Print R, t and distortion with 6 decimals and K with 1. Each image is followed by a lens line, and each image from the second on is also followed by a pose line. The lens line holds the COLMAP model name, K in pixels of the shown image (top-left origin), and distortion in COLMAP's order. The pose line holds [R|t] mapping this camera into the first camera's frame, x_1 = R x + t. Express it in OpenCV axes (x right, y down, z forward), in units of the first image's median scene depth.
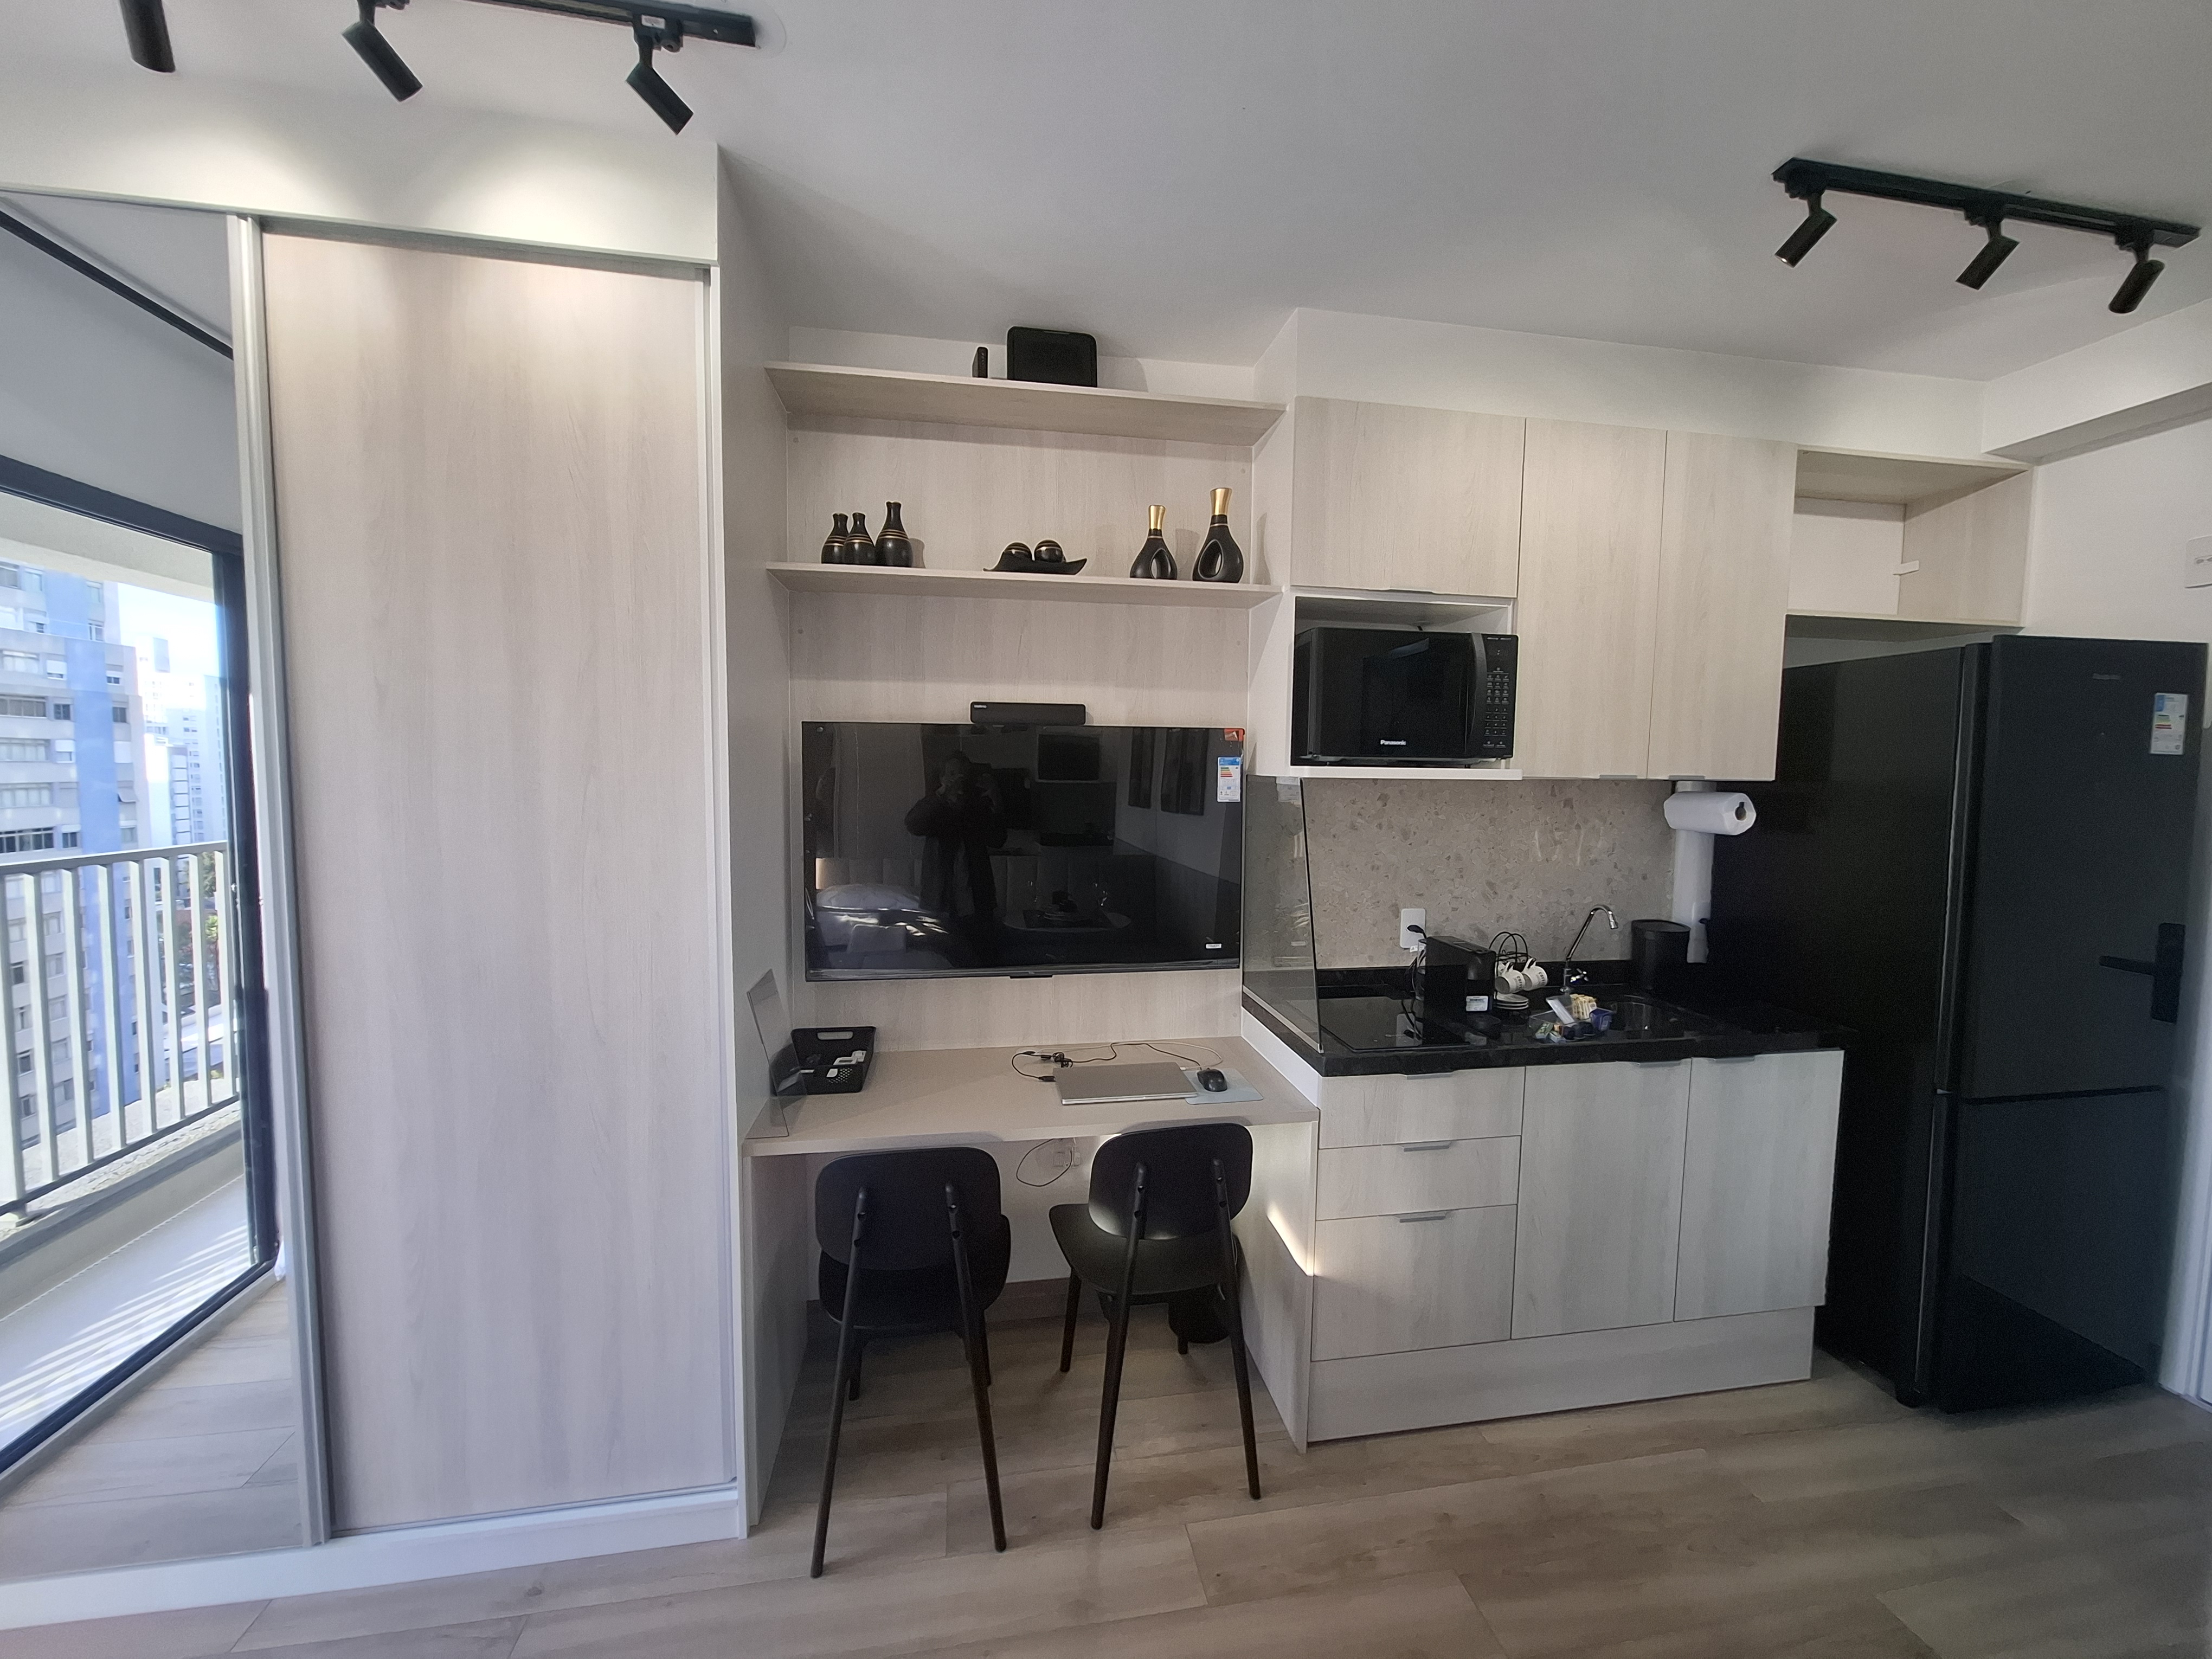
lens RADIAL K [[890.2, 0, 1104.9], [0, 890.2, 826.0], [0, 0, 1]] dist [-0.000011, -0.000007]
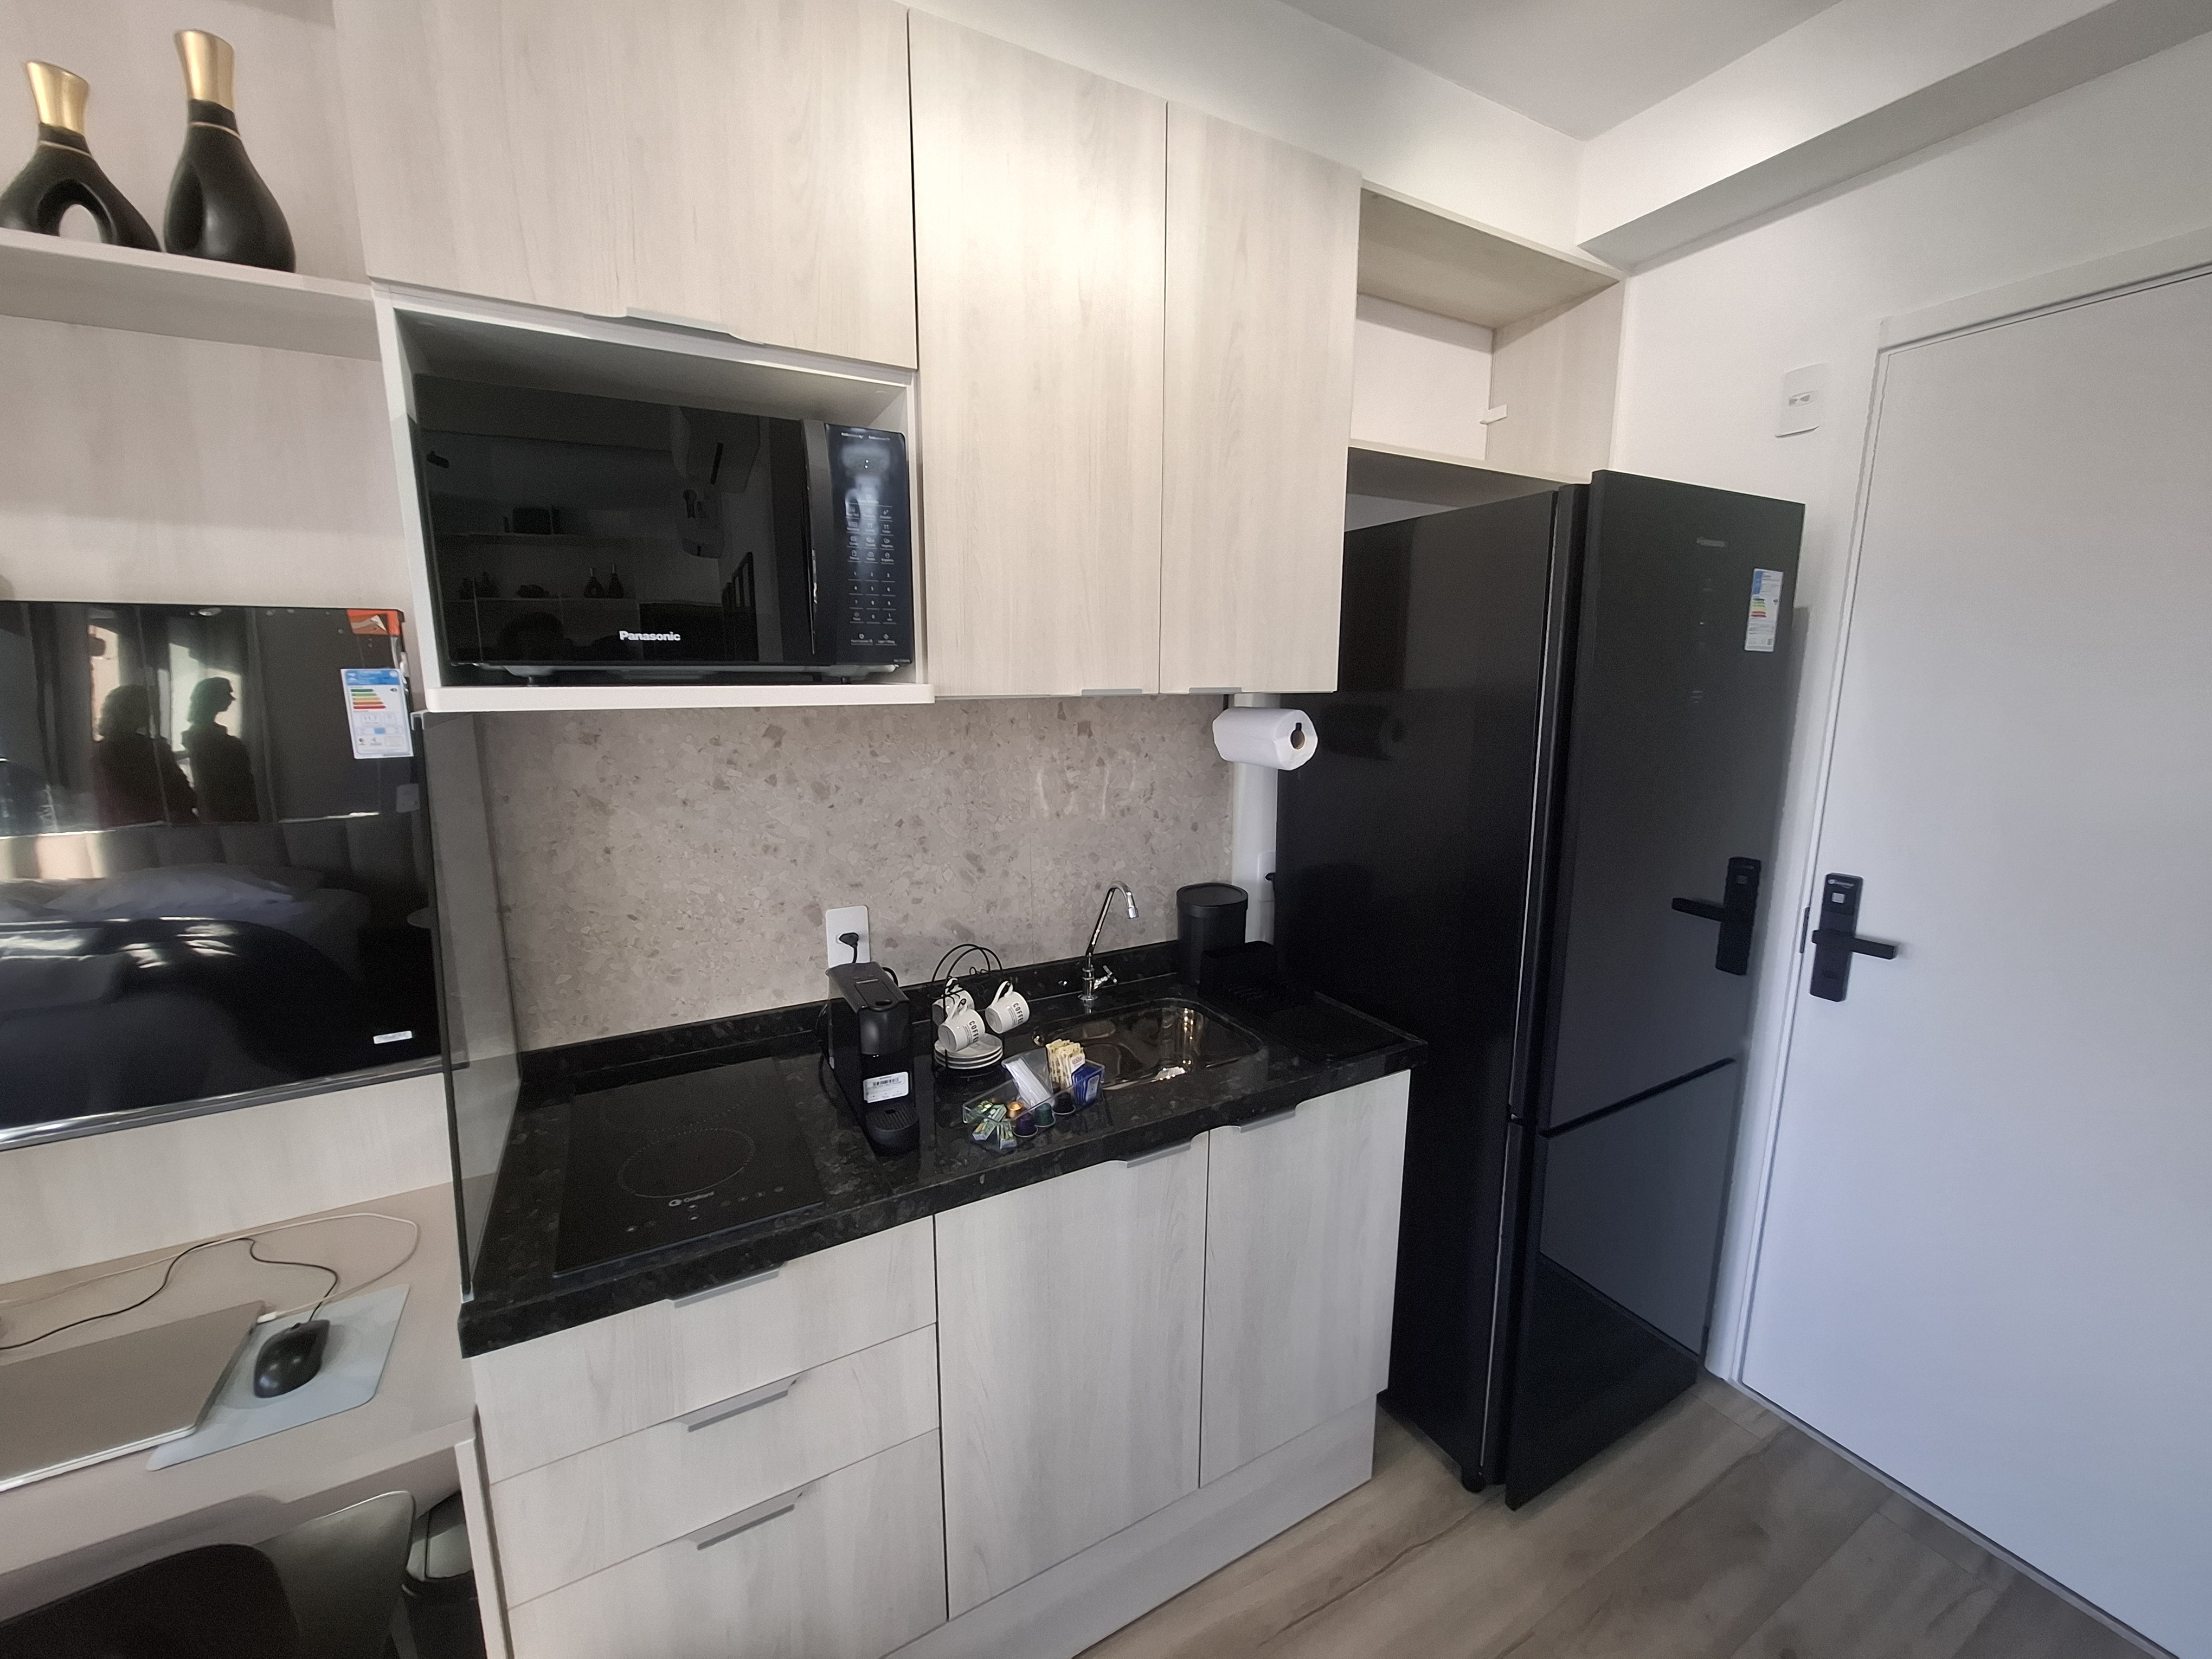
lens RADIAL K [[874.1, 0, 1114.3], [0, 874.1, 825.5], [0, 0, 1]] dist [-0.015282, 0.008474]
pose [[0.948093, -0.068527, 0.310521, 0.370494], [0.033526, 0.992603, 0.116688, -0.032892], [-0.316220, -0.100221, 0.943377, 0.400866]]
